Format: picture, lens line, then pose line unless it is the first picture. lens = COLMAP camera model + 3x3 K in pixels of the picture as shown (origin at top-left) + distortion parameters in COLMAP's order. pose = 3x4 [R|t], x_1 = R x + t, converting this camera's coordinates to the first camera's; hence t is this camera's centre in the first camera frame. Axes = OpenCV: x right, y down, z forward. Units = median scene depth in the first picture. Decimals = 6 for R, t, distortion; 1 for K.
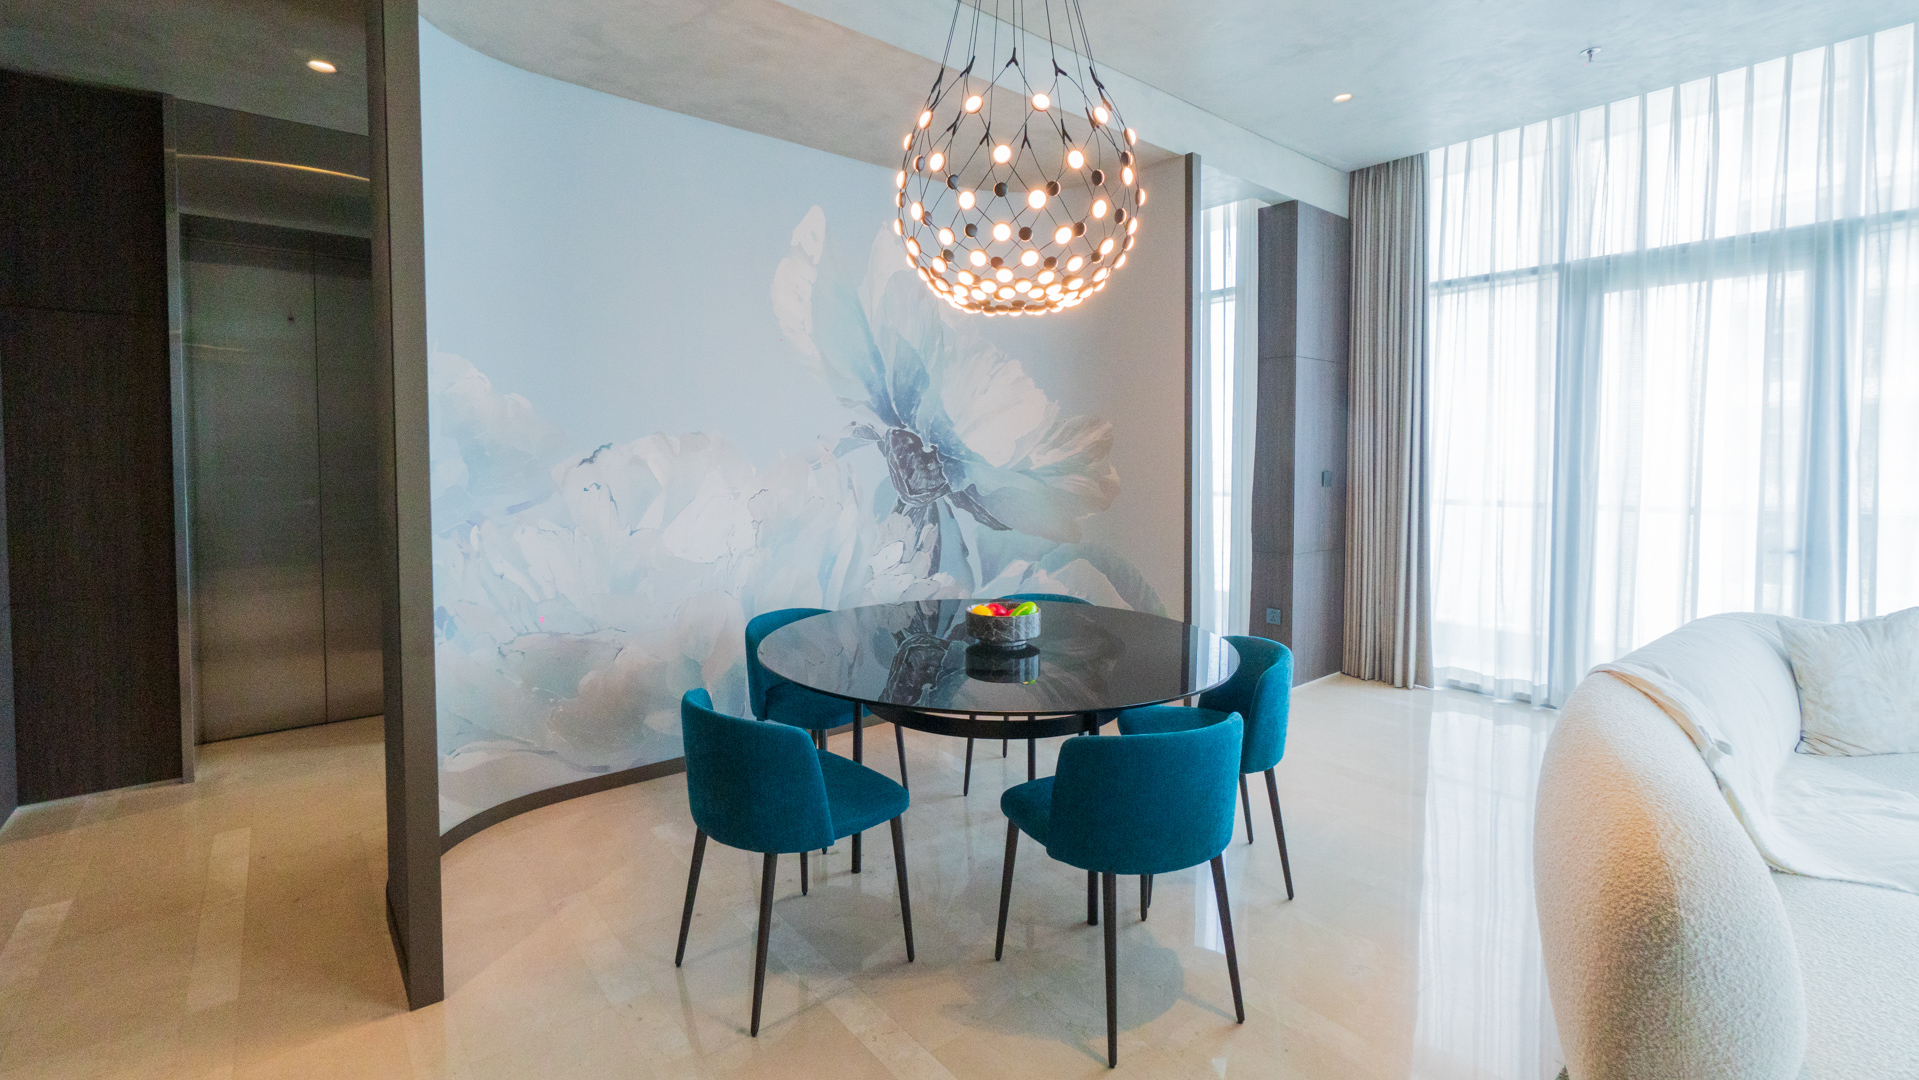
lens RADIAL K [[832.6, 0, 939.6], [0, 832.6, 492.8], [0, 0, 1]] dist [-0.006939, 0.002634]
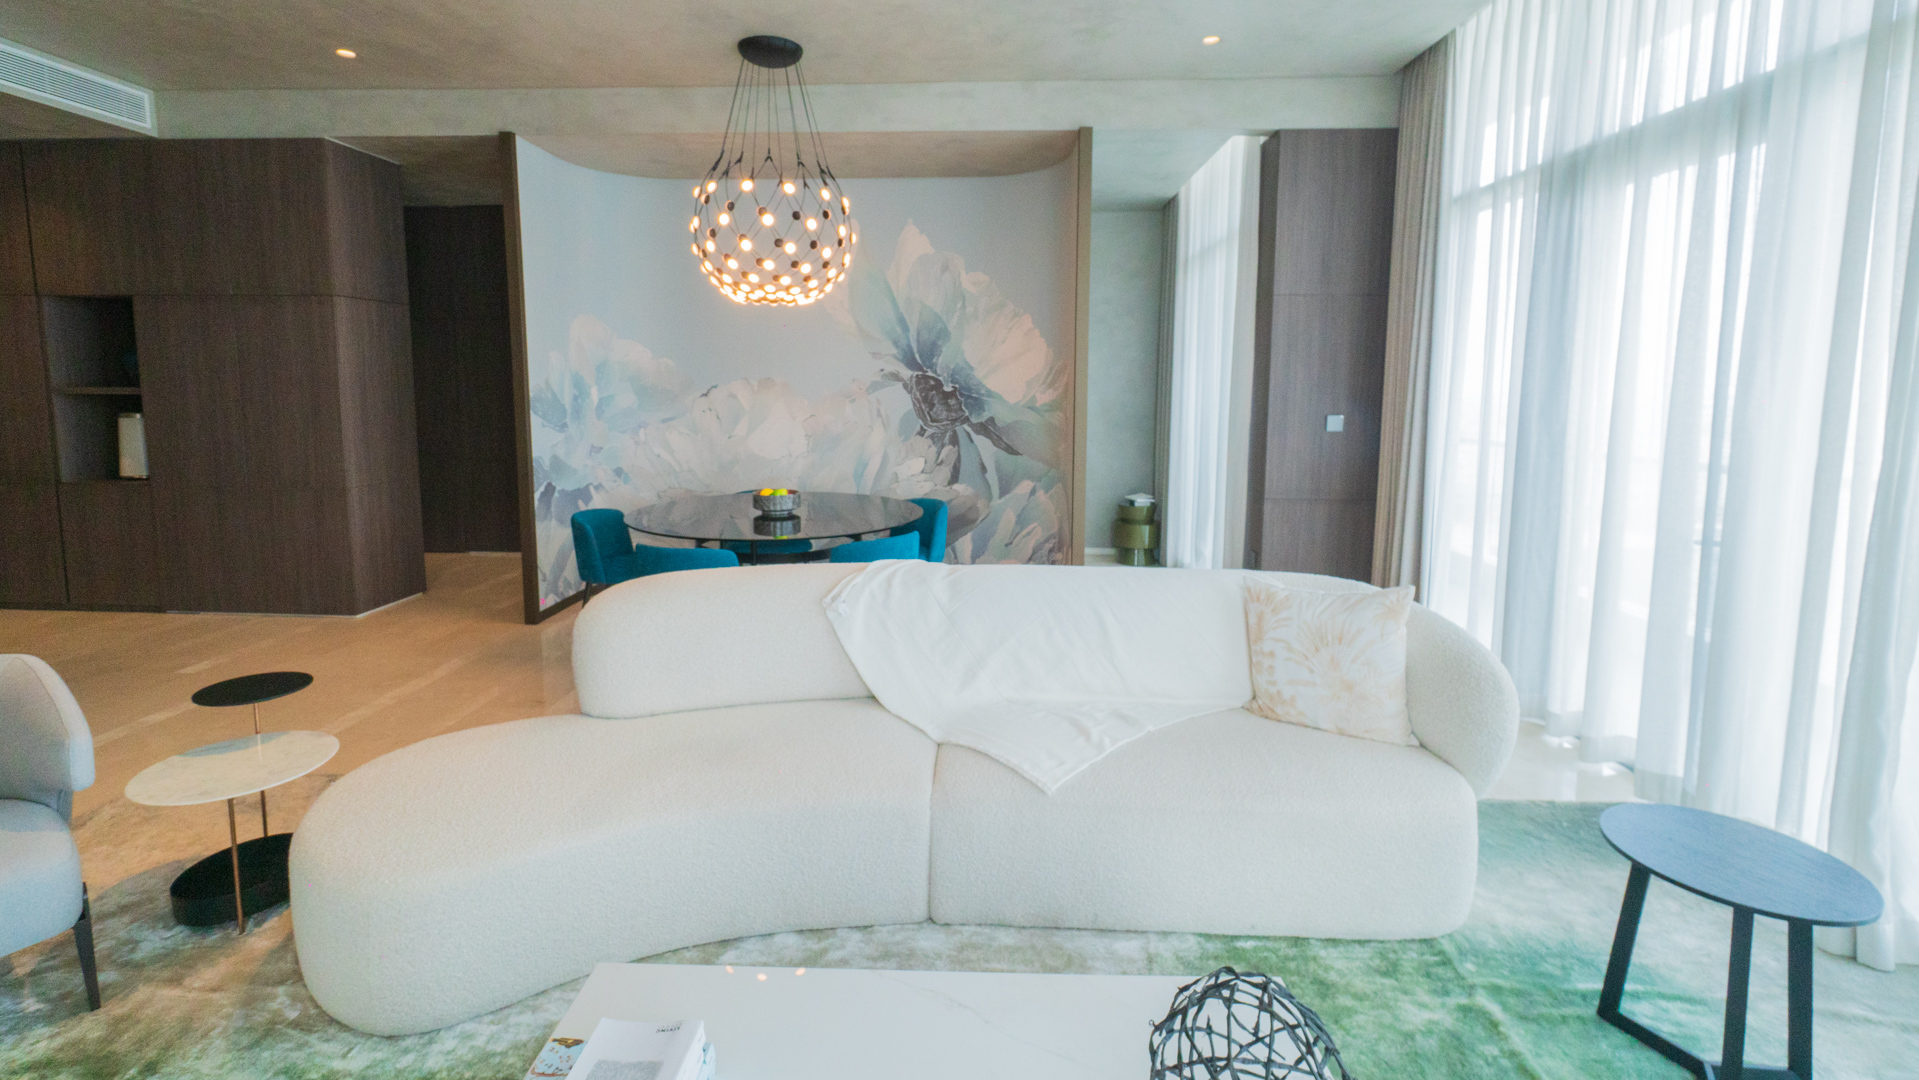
lens RADIAL K [[832.6, 0, 939.6], [0, 832.6, 492.8], [0, 0, 1]] dist [-0.006939, 0.002634]
pose [[0.747219, 0.090898, -0.658332, 0.868406], [-0.035665, 0.994659, 0.096855, -0.015949], [0.663620, -0.048893, 0.746470, 0.002417]]
